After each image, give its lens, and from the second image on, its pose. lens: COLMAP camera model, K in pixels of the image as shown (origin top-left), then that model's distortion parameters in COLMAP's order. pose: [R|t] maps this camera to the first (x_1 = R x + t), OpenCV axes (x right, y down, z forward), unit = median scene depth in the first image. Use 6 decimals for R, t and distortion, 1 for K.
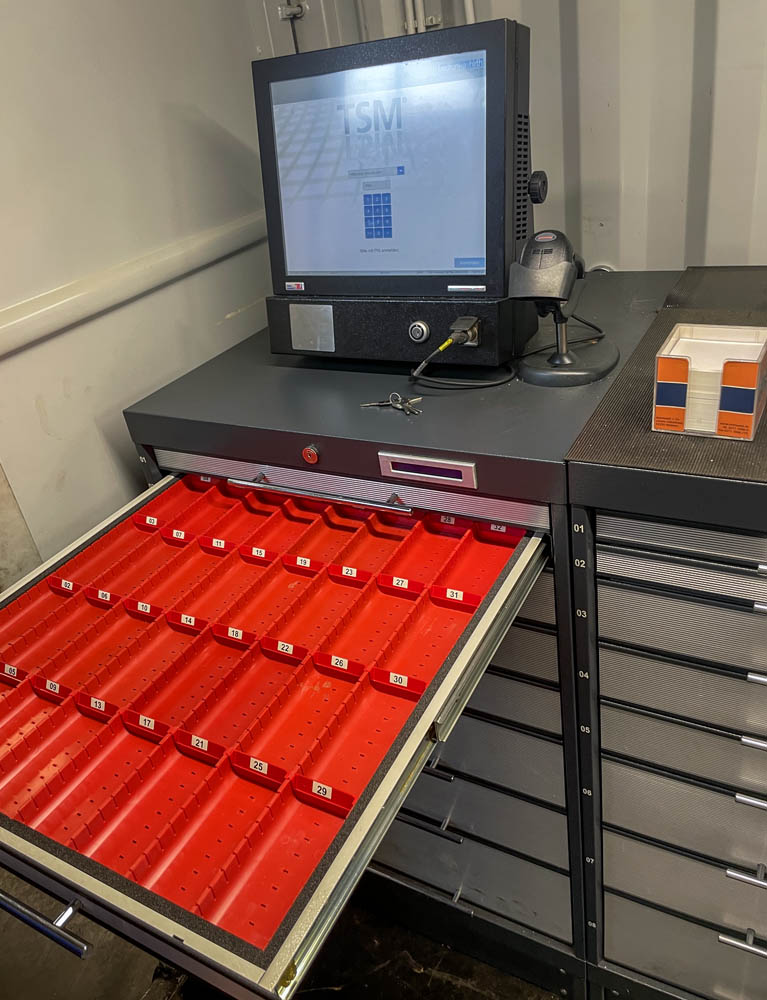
lens RADIAL K [[770.7, 0, 385.3], [0, 770.7, 481.8], [0, 0, 1]] dist [0.046086, -0.011383]
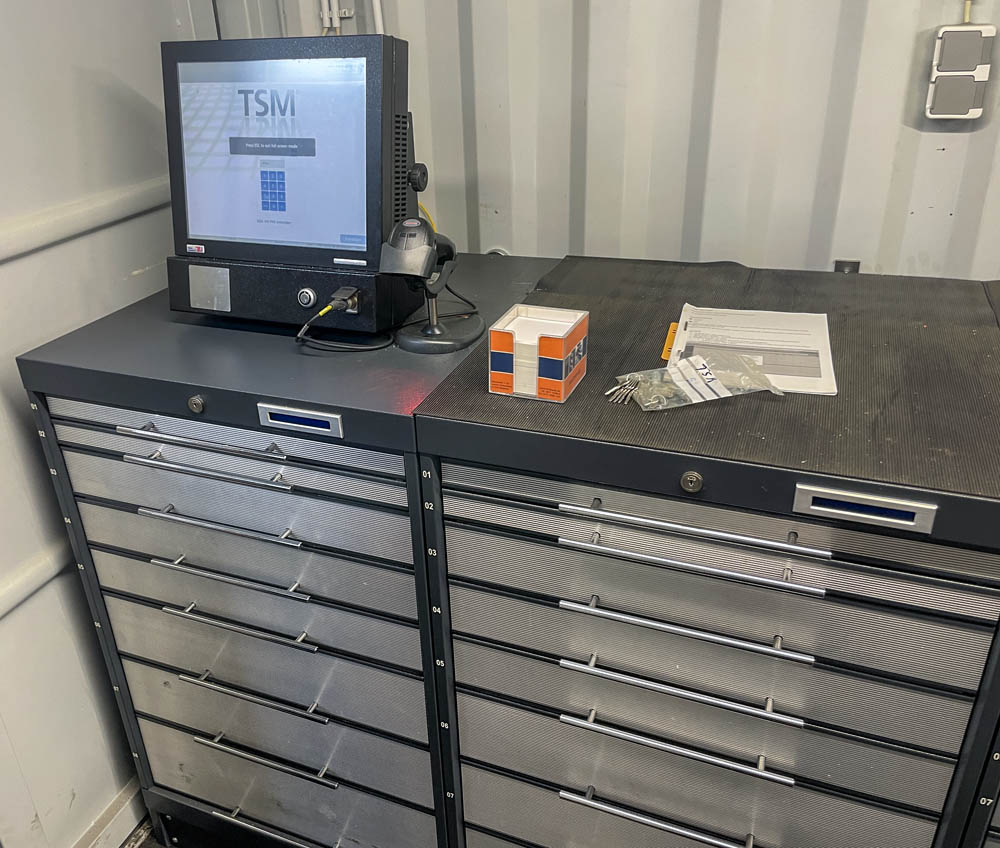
lens RADIAL K [[851.9, 0, 445.0], [0, 851.9, 421.5], [0, 0, 1]] dist [0.092442, -0.120465]
pose [[0.991925, 0.039697, 0.120450, 0.100784], [-0.033038, 0.997839, -0.056789, 0.043974], [-0.122444, 0.052351, 0.991094, -0.222465]]
